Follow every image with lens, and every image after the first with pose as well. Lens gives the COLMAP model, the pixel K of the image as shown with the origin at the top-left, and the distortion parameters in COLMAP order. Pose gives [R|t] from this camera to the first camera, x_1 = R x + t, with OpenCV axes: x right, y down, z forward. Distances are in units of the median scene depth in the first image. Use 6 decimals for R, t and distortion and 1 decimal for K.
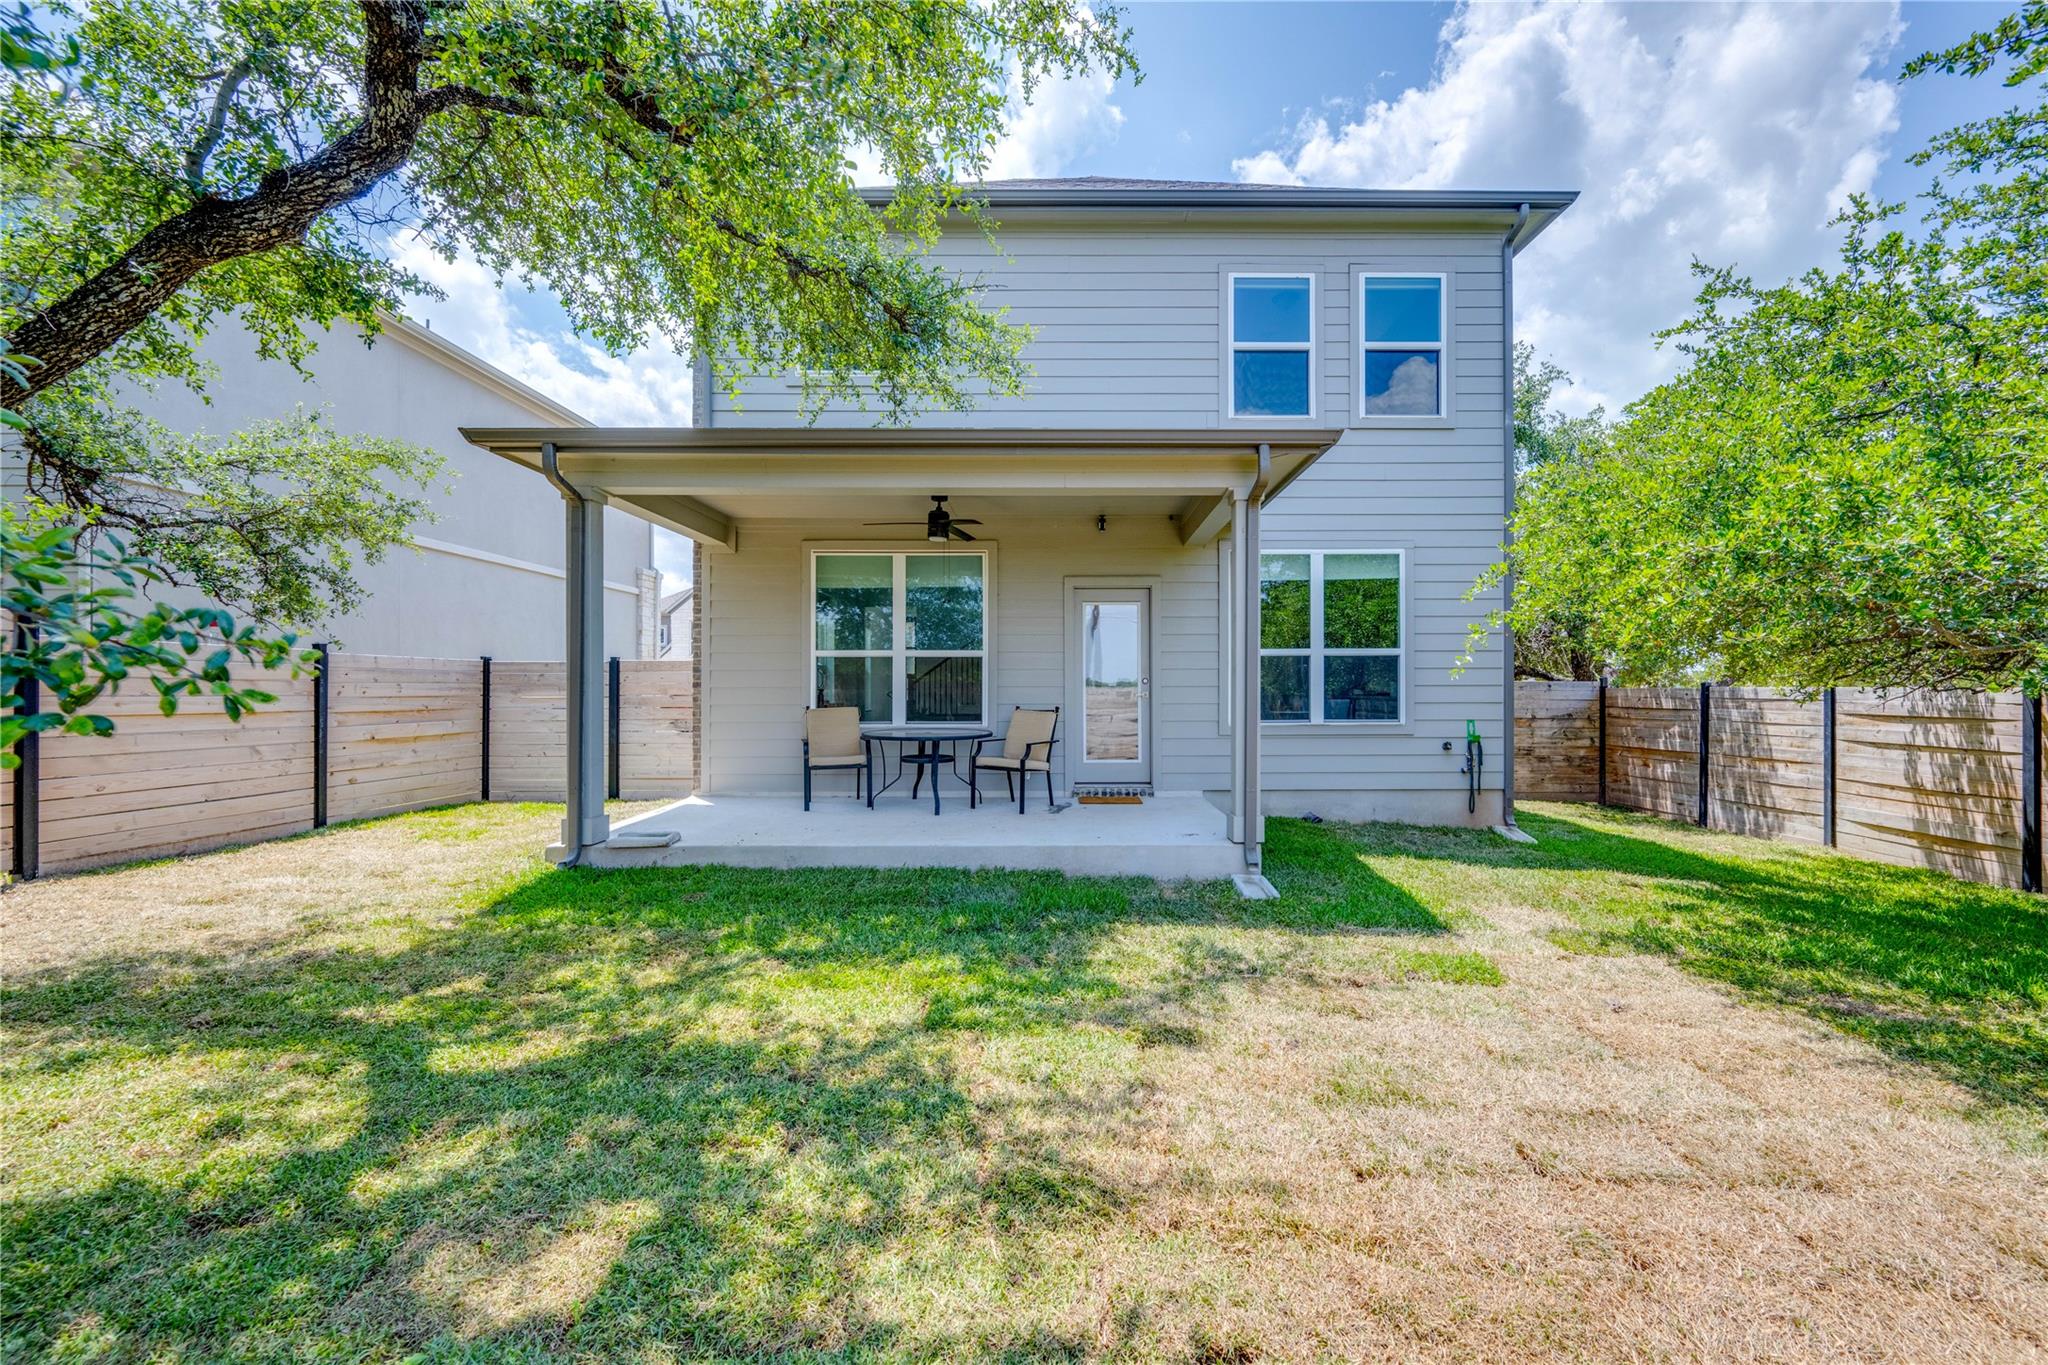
lens RADIAL K [[832.8, 0, 1024.0], [0, 832.8, 682.5], [0, 0, 1]] dist [-0.002995, 0.000161]
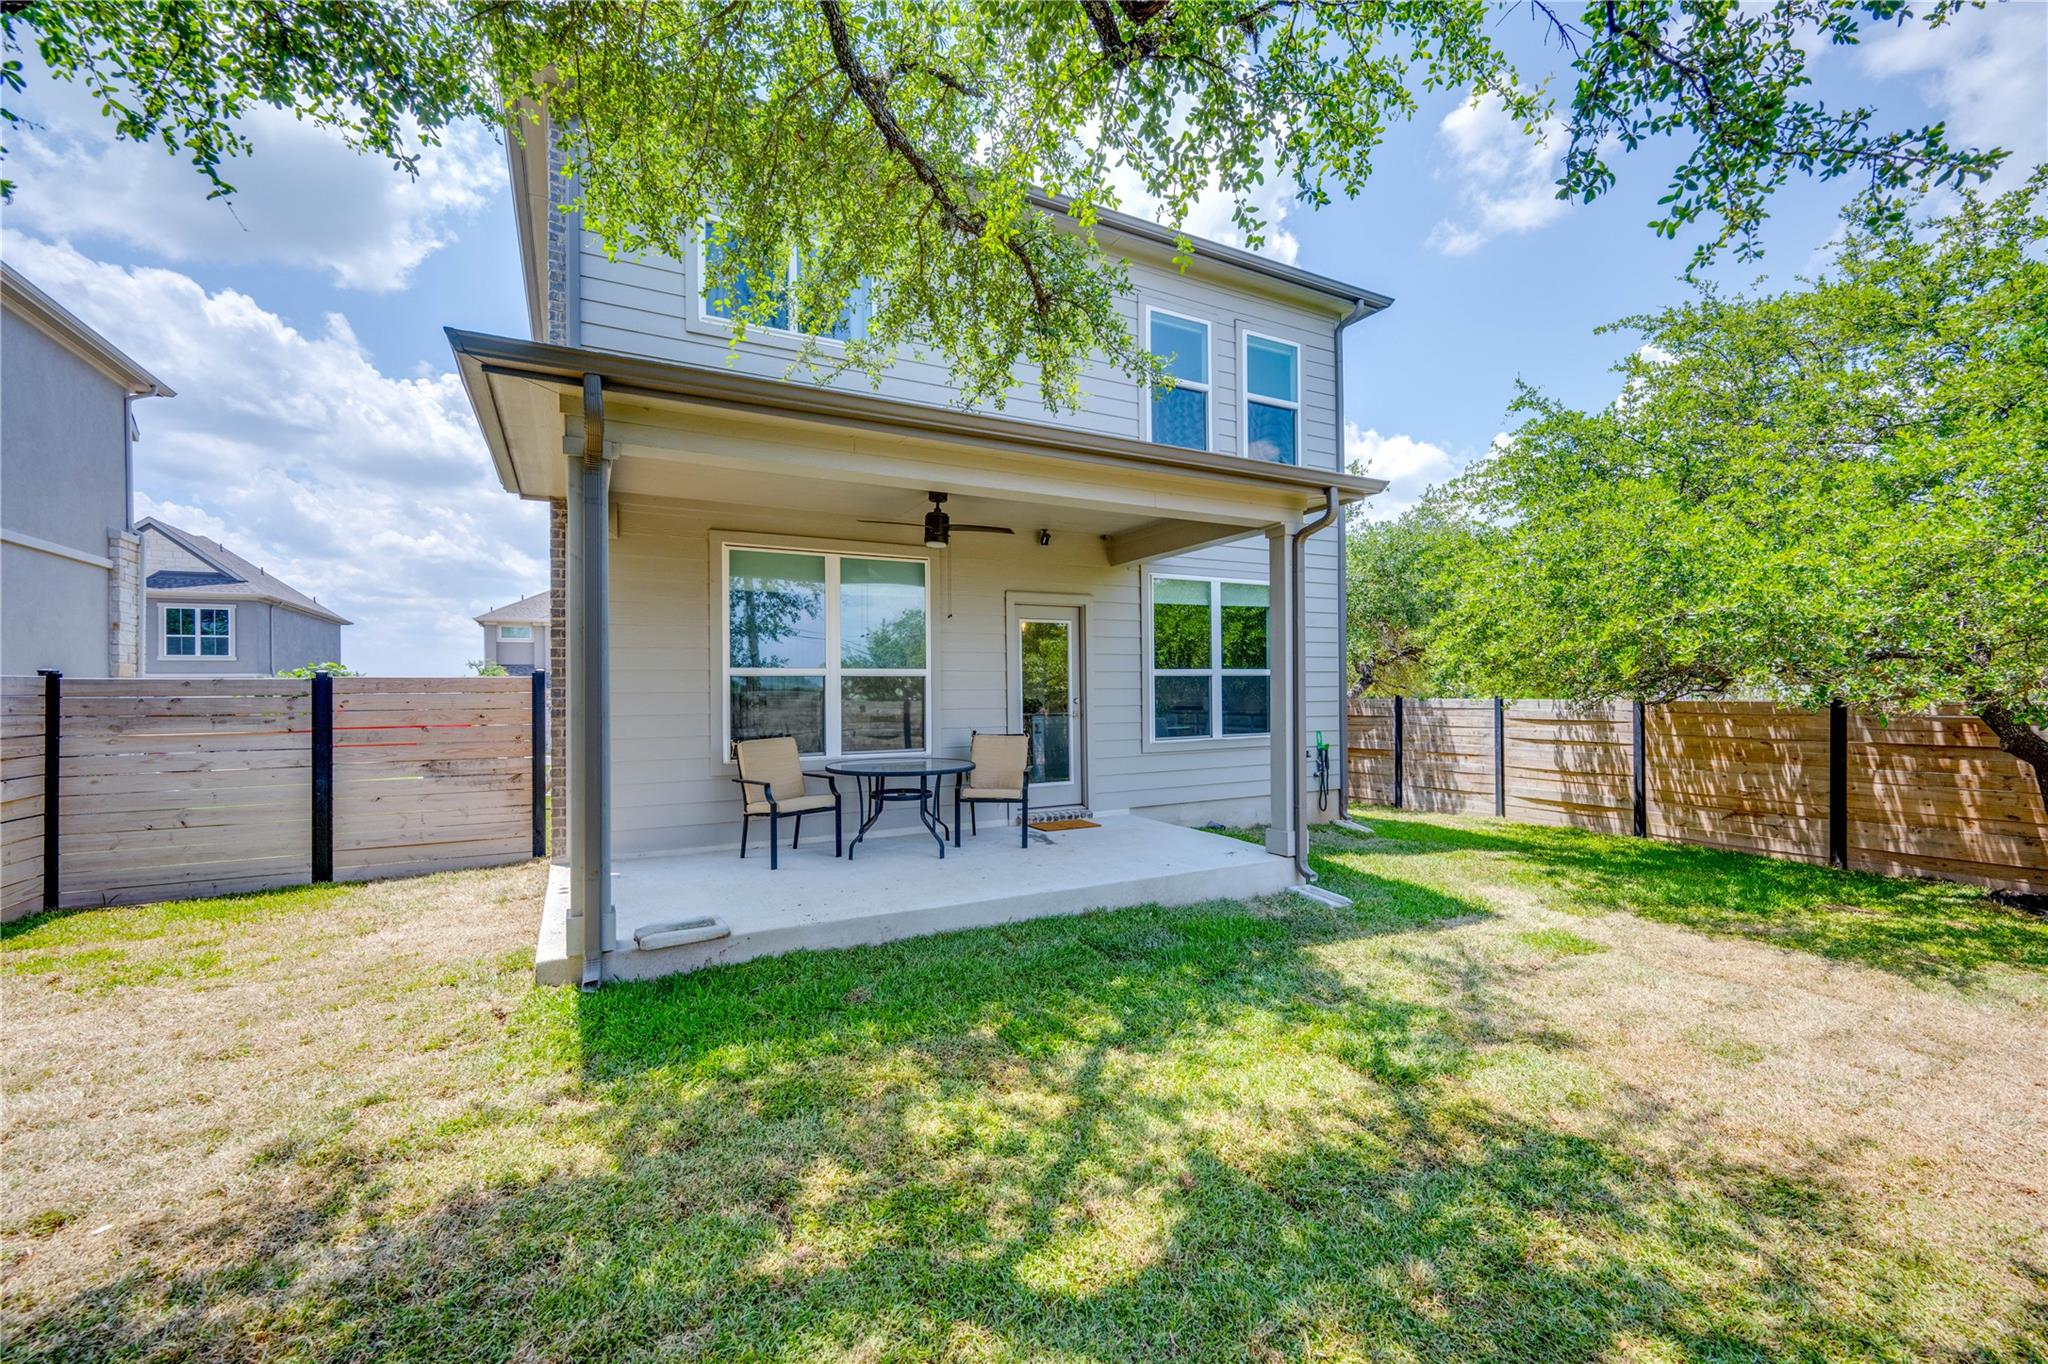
lens RADIAL K [[861.3, 0, 1024.0], [0, 861.3, 682.0], [0, 0, 1]] dist [0.003639, 0.000287]
pose [[0.877819, -0.001822, 0.478989, -0.440616], [0.006257, 0.999951, -0.007663, -0.018499], [-0.478951, 0.009724, 0.877788, 0.151194]]
